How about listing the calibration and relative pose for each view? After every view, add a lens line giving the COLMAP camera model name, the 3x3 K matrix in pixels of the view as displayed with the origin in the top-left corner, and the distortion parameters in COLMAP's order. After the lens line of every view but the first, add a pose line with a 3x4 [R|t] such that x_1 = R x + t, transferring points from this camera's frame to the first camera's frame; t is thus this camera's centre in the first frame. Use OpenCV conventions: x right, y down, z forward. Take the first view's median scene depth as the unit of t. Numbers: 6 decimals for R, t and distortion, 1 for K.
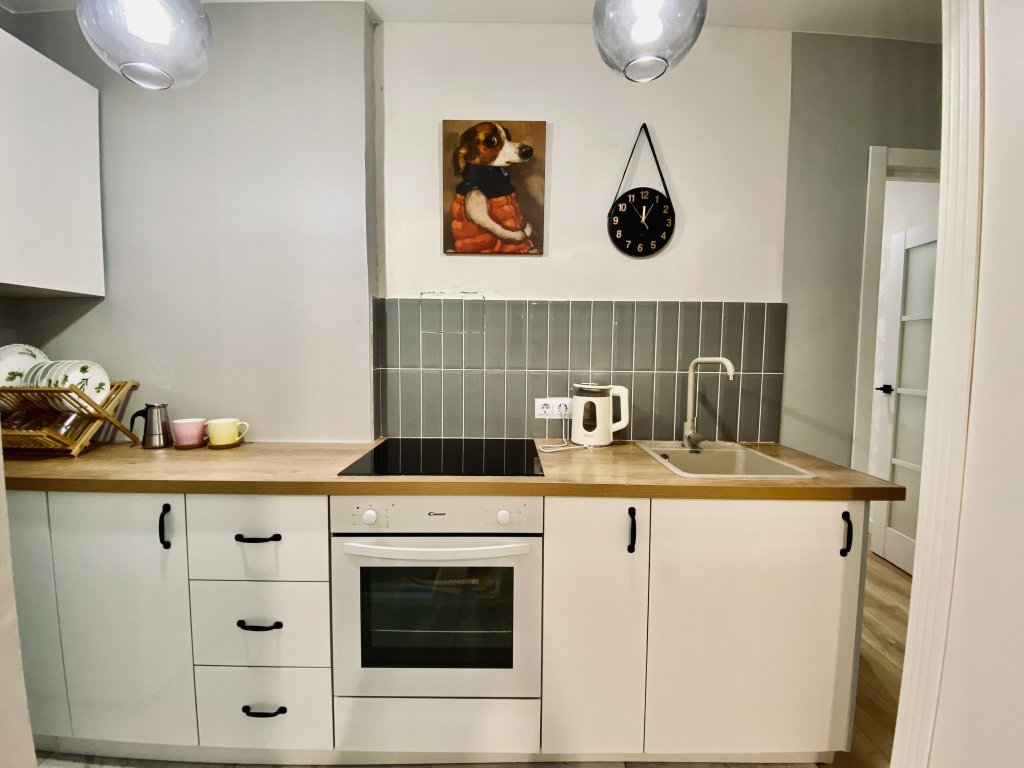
lens RADIAL K [[420.1, 0, 513.5], [0, 420.1, 382.0], [0, 0, 1]] dist [0.030687, -0.025452]
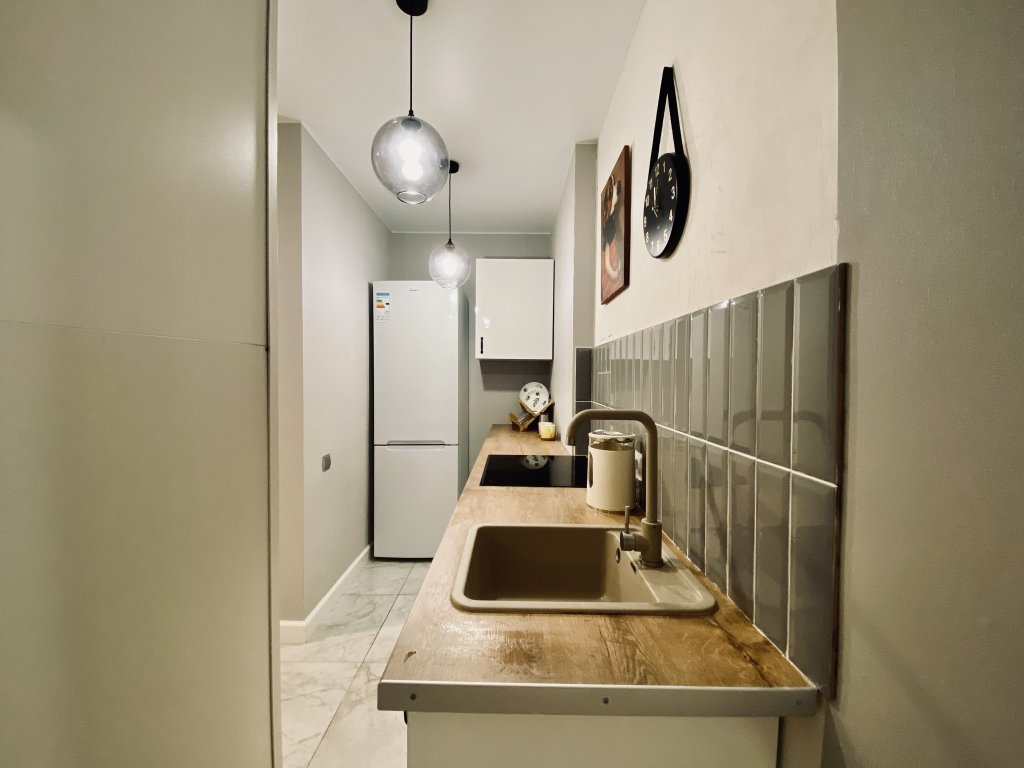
lens RADIAL K [[409.7, 0, 511.8], [0, 409.7, 386.6], [0, 0, 1]] dist [0.021492, -0.026856]
pose [[-0.010995, 0.015589, -0.999818, 1.003154], [-0.088866, 0.995907, 0.016505, -0.083001], [0.995983, 0.089031, -0.009565, 0.815809]]
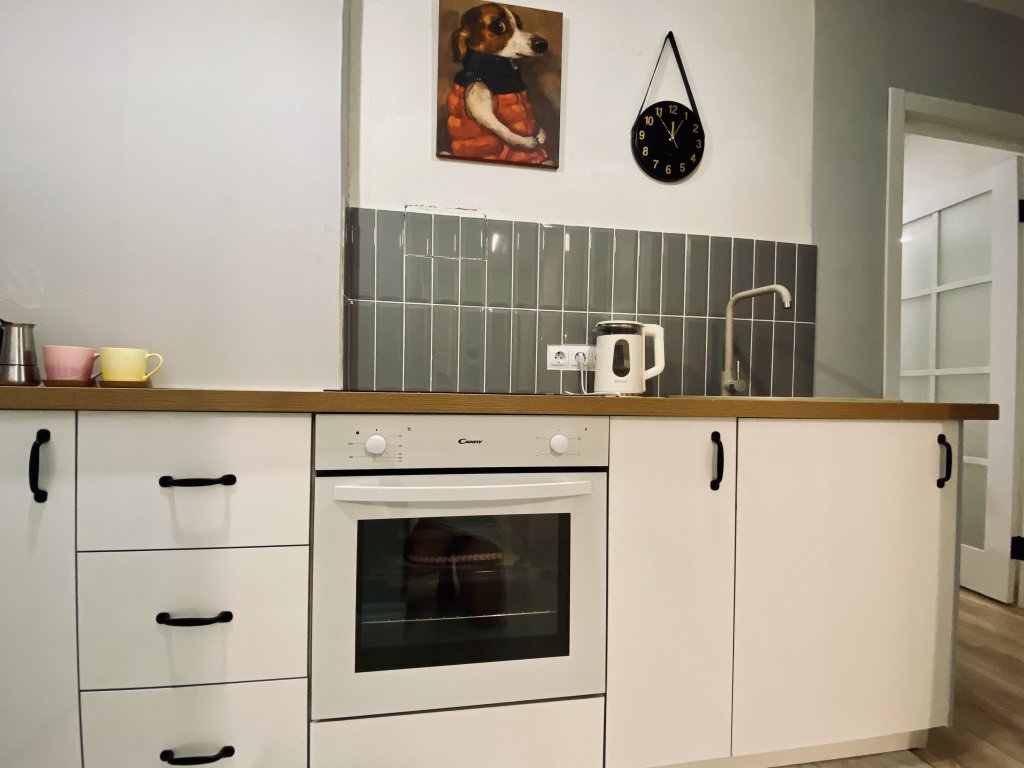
lens RADIAL K [[467.3, 0, 509.2], [0, 467.3, 397.3], [0, 0, 1]] dist [0.018361, -0.020561]
pose [[0.986662, 0.005589, 0.162684, -0.179404], [0.004185, 0.998209, -0.059676, 0.208623], [-0.162726, 0.059561, 0.984872, 0.142842]]
